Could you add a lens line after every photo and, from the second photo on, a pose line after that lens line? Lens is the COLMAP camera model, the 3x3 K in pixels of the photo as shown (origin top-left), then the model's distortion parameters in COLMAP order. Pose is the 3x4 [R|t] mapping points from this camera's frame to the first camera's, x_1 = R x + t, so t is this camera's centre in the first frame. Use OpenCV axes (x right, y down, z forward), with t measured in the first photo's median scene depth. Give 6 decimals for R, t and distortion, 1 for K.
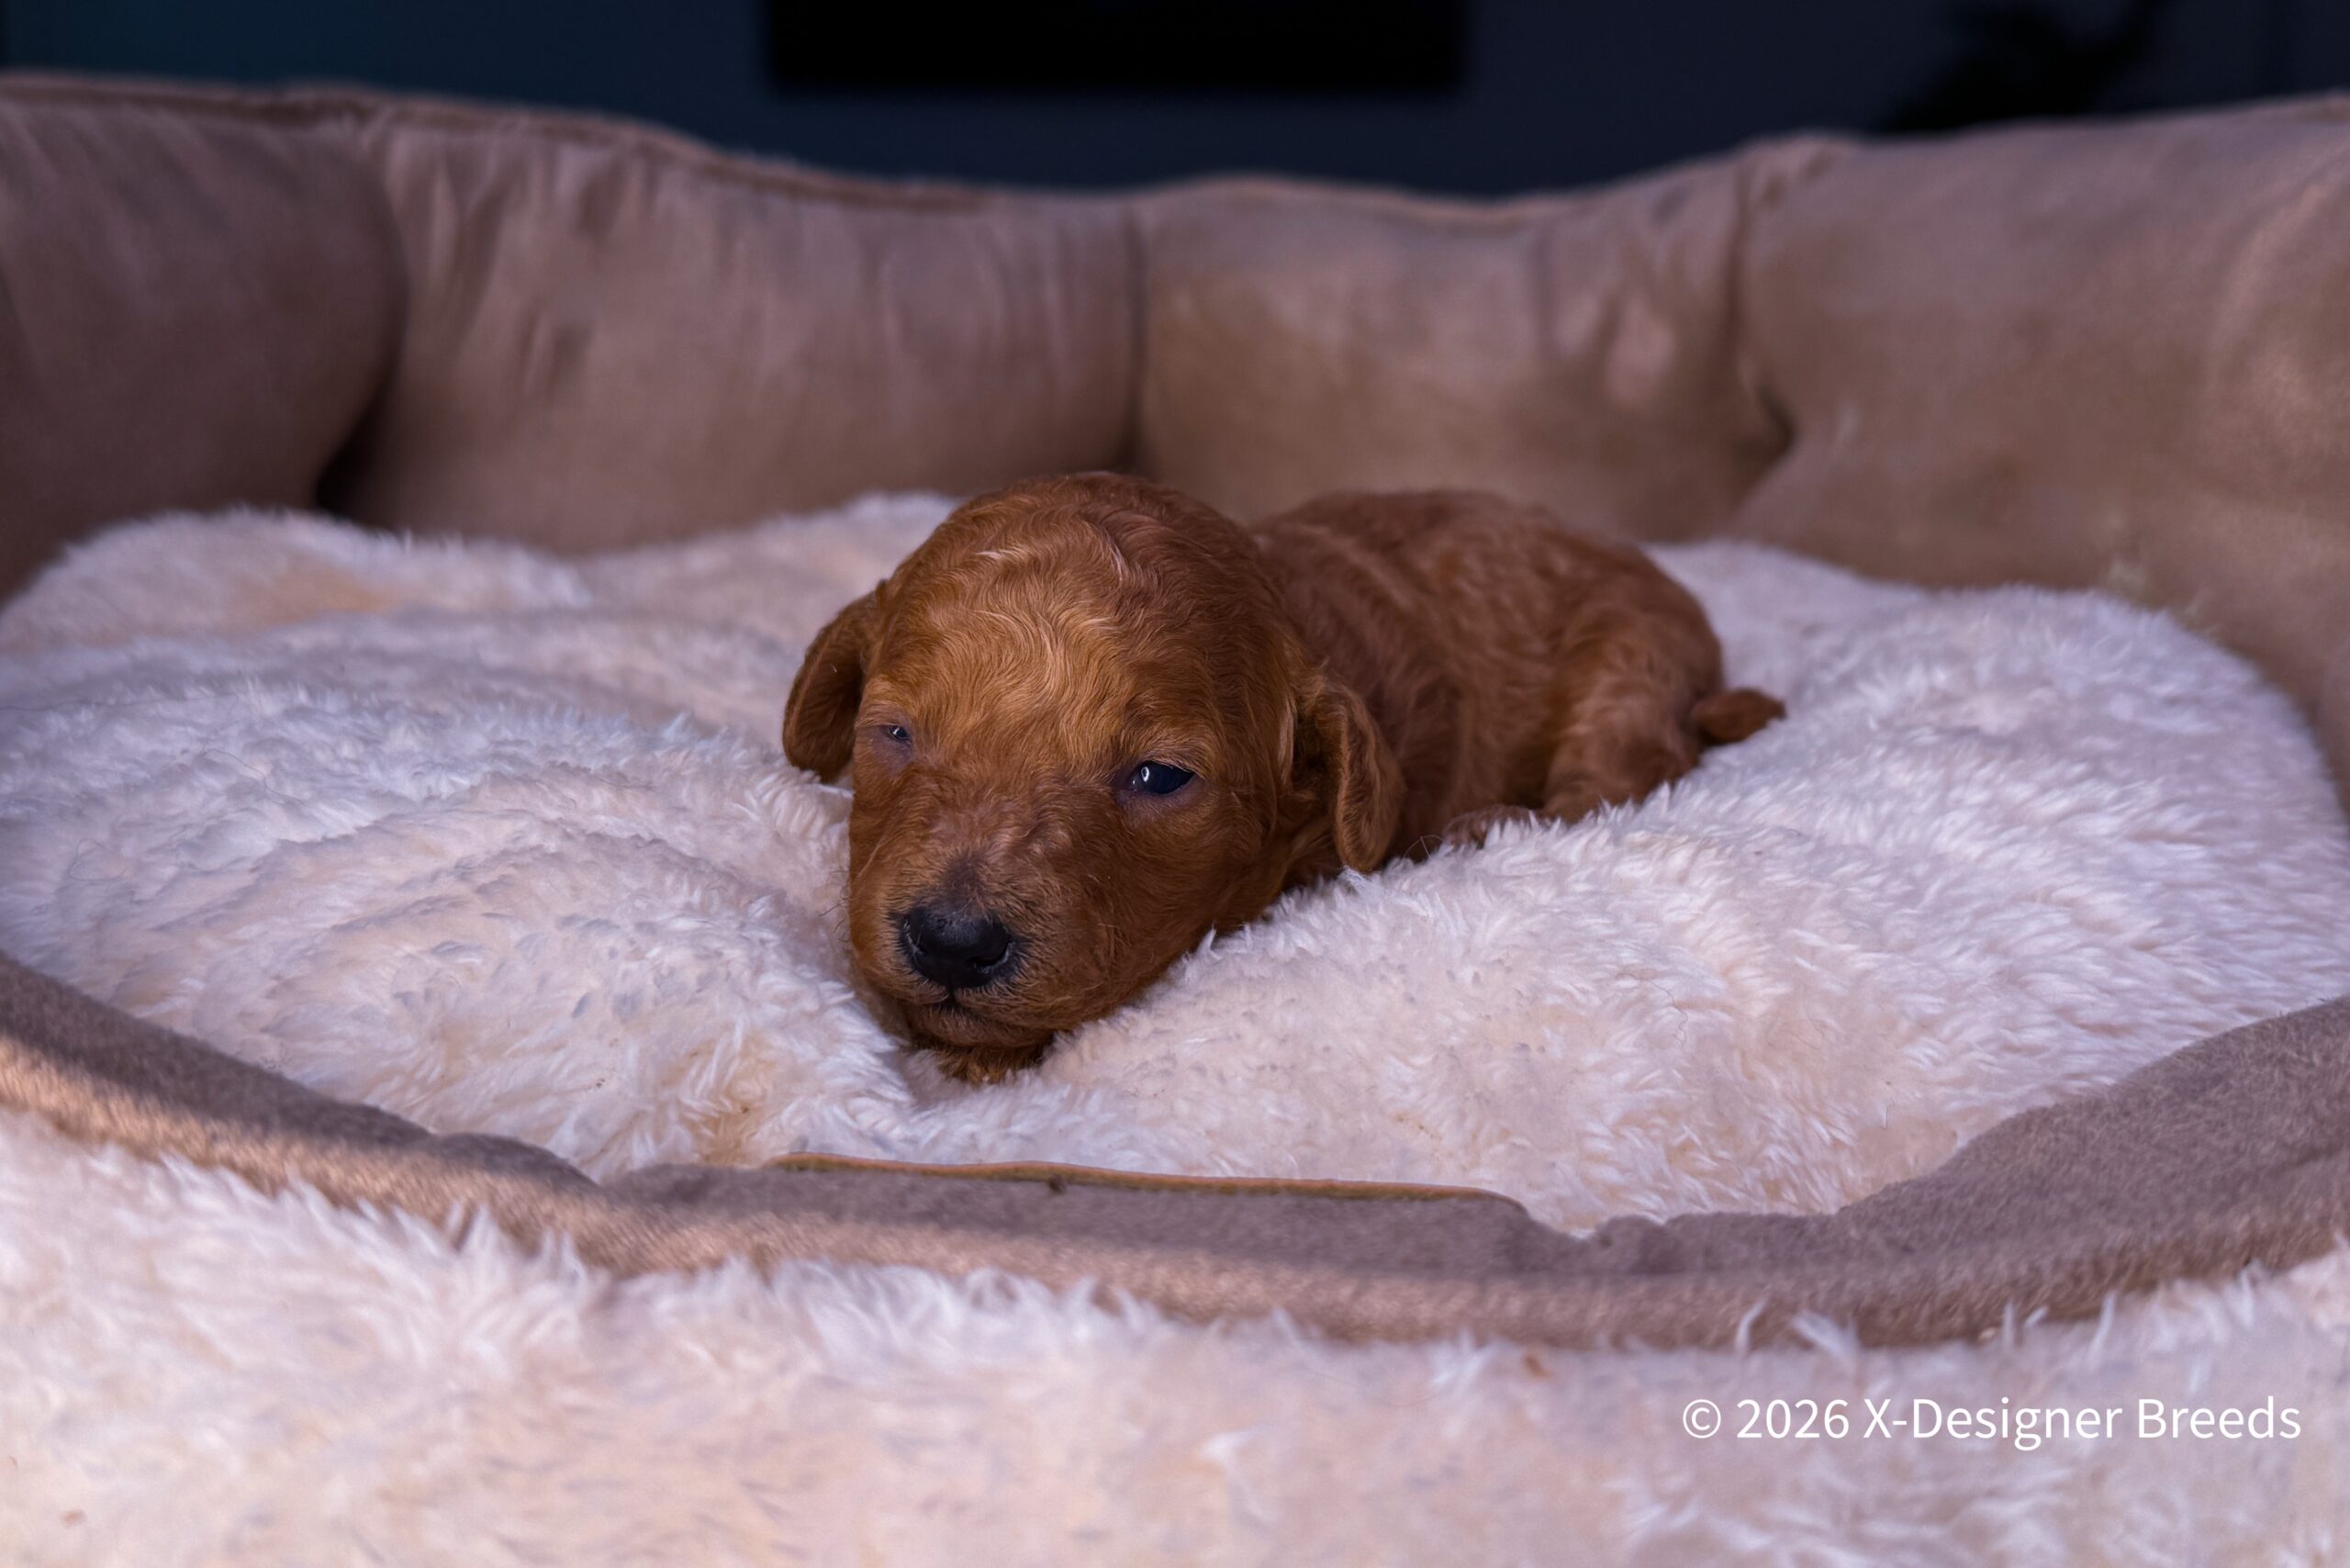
lens RADIAL K [[2603.4, 0, 1164.5], [0, 2603.4, 783.4], [0, 0, 1]] dist [-0.007374, 0.000000]
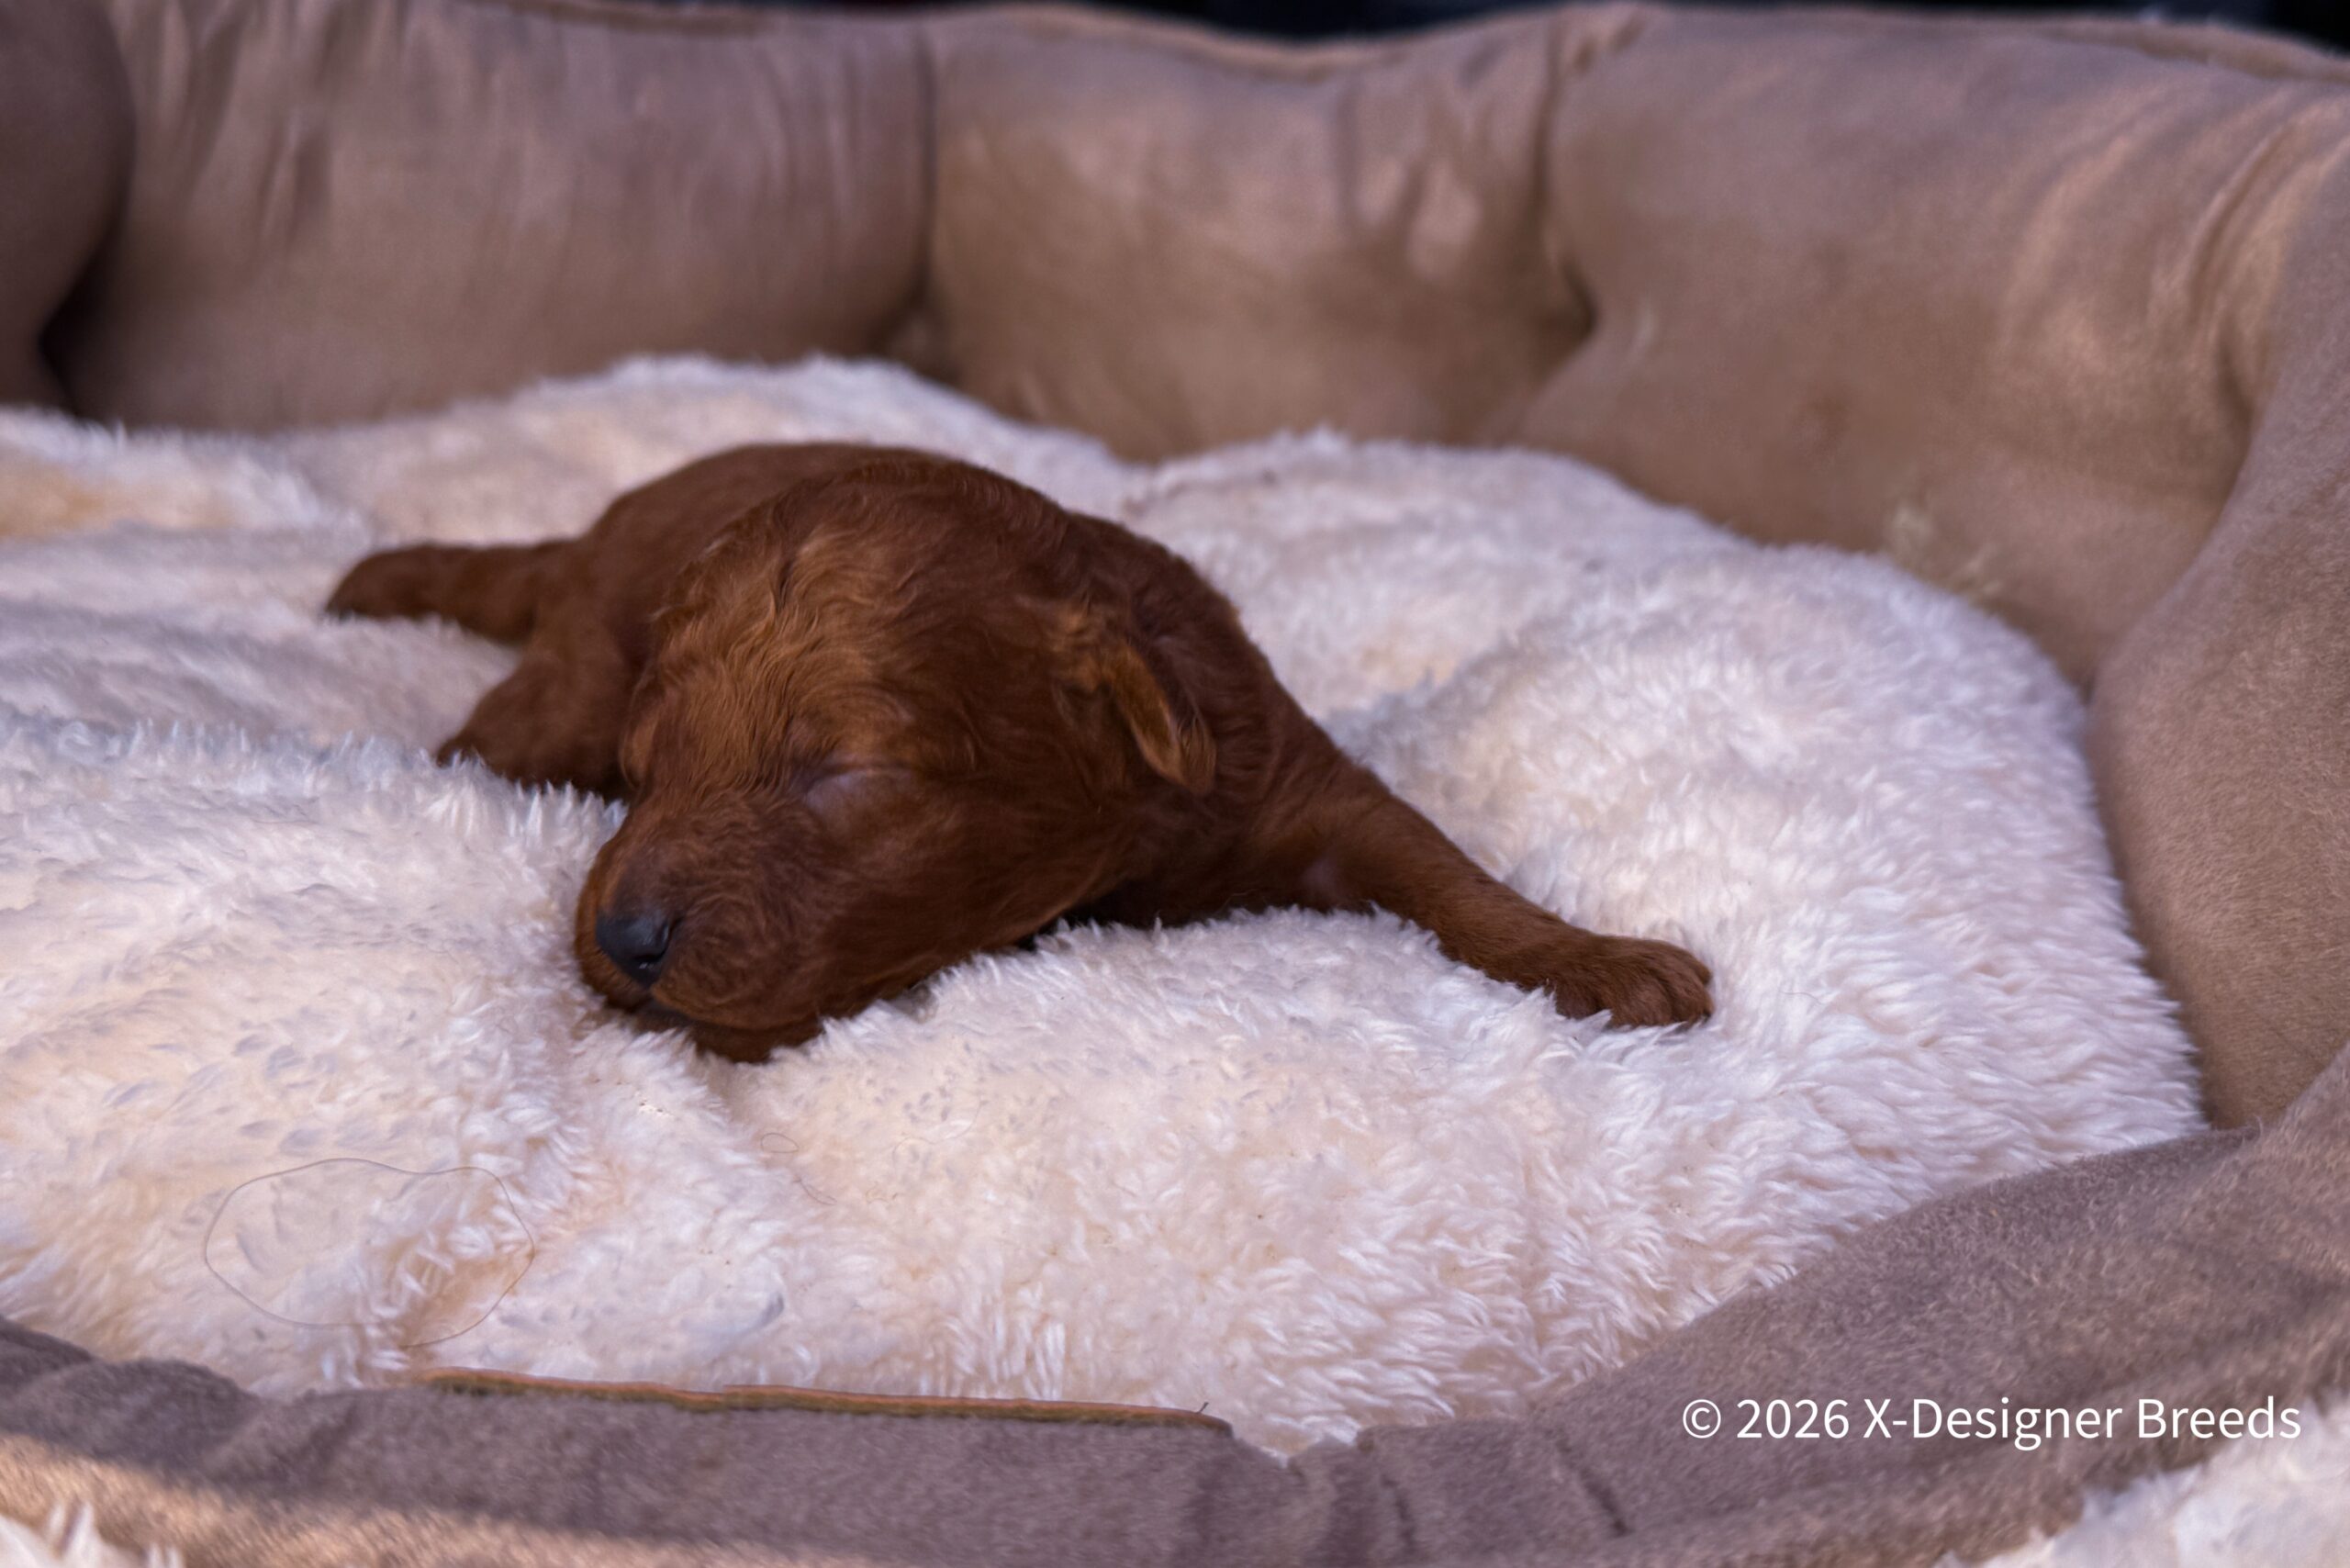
lens RADIAL K [[2603.4, 0, 1180.9], [0, 2603.4, 785.8], [0, 0, 1]] dist [-0.007374, 0.000000]
pose [[0.997462, 0.007520, 0.070802, 0.036084], [-0.015248, 0.993898, 0.109241, -0.120753], [-0.069548, -0.110044, 0.991491, 0.050769]]
